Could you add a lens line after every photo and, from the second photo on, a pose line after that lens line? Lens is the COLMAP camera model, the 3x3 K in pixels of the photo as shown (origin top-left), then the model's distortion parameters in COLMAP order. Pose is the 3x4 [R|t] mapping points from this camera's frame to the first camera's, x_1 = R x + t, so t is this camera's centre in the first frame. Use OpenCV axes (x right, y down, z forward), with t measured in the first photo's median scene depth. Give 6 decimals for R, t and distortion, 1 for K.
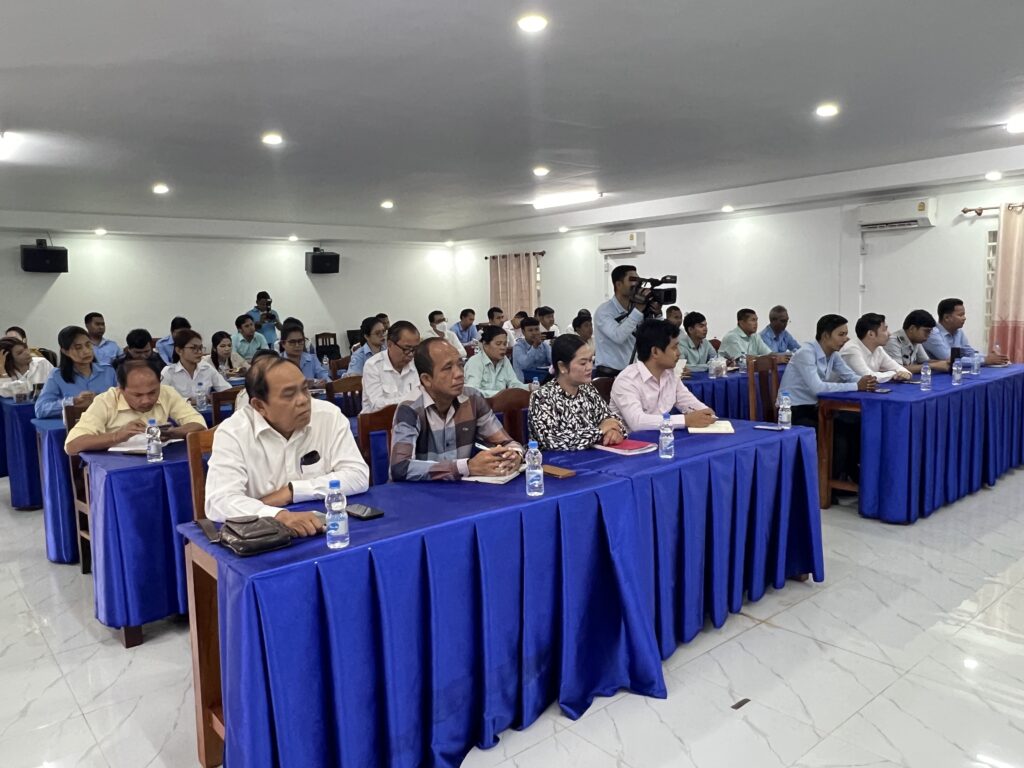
lens RADIAL K [[743.9, 0, 517.0], [0, 743.9, 389.9], [0, 0, 1]] dist [0.006028, -0.005055]
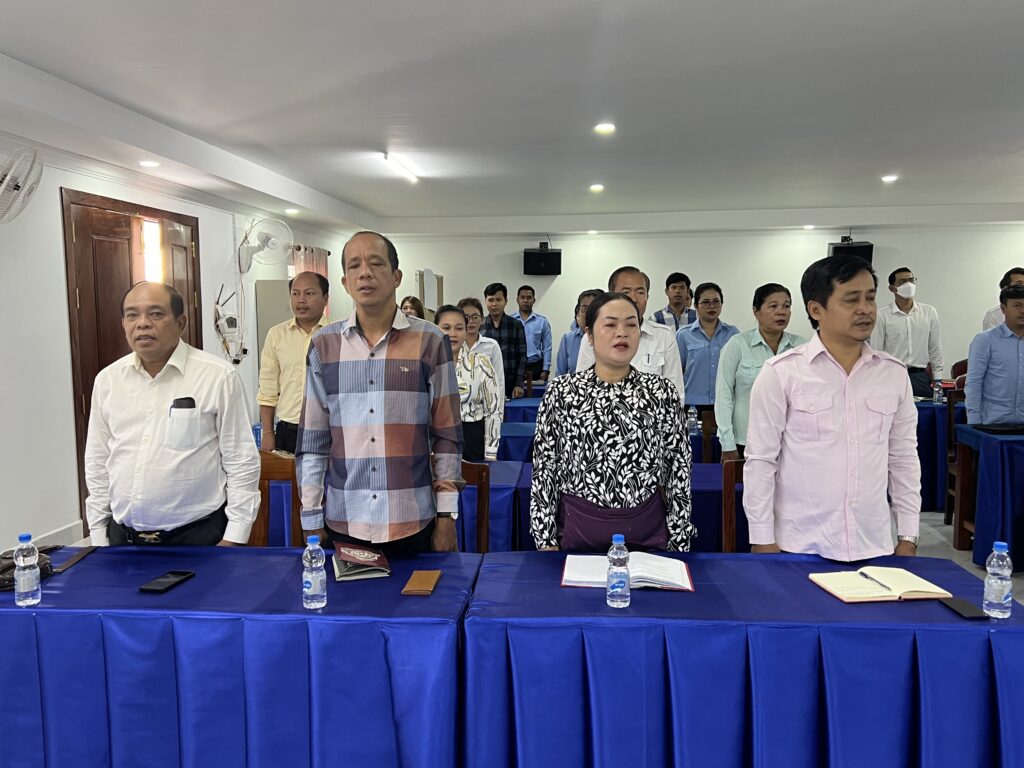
lens RADIAL K [[874.8, 0, 508.4], [0, 874.8, 395.2], [0, 0, 1]] dist [0.078105, -0.101663]
pose [[0.700008, 0.090461, -0.708383, 0.228564], [-0.093392, 0.995022, 0.034777, -0.035740], [0.708002, 0.041813, 0.704971, 0.145320]]
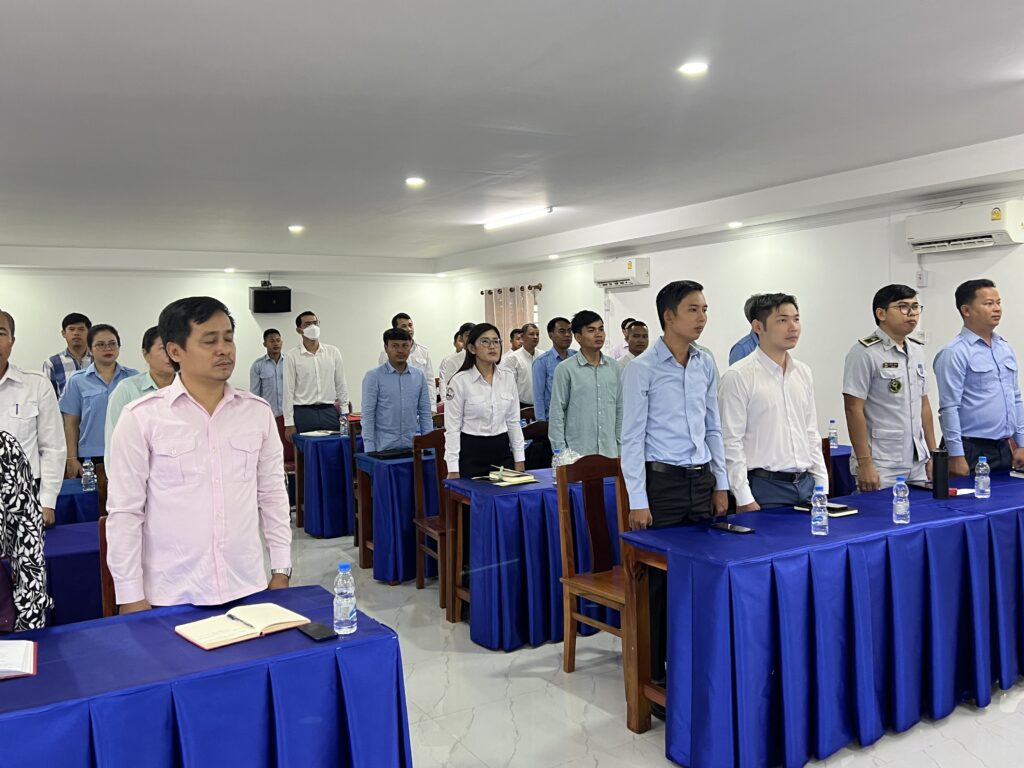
lens RADIAL K [[874.8, 0, 502.7], [0, 874.8, 381.5], [0, 0, 1]] dist [0.078105, -0.101663]
pose [[0.981647, 0.013093, -0.190260, 0.249691], [-0.025923, 0.997542, -0.065103, -0.037633], [0.188939, 0.068840, 0.979573, 0.163992]]
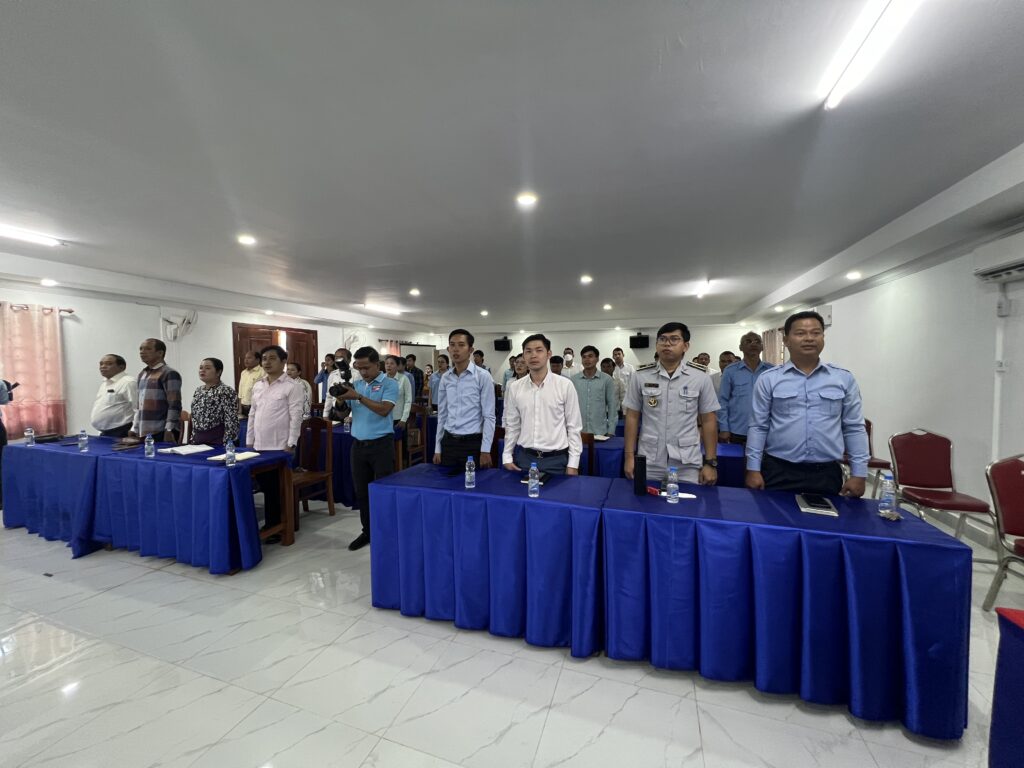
lens RADIAL K [[410.0, 0, 510.5], [0, 410.0, 383.0], [0, 0, 1]] dist [-0.002894, 0.001047]
pose [[0.496031, 0.059928, -0.866234, 0.565908], [-0.112526, 0.993639, 0.004307, -0.075452], [0.860983, 0.095338, 0.499619, 0.447967]]
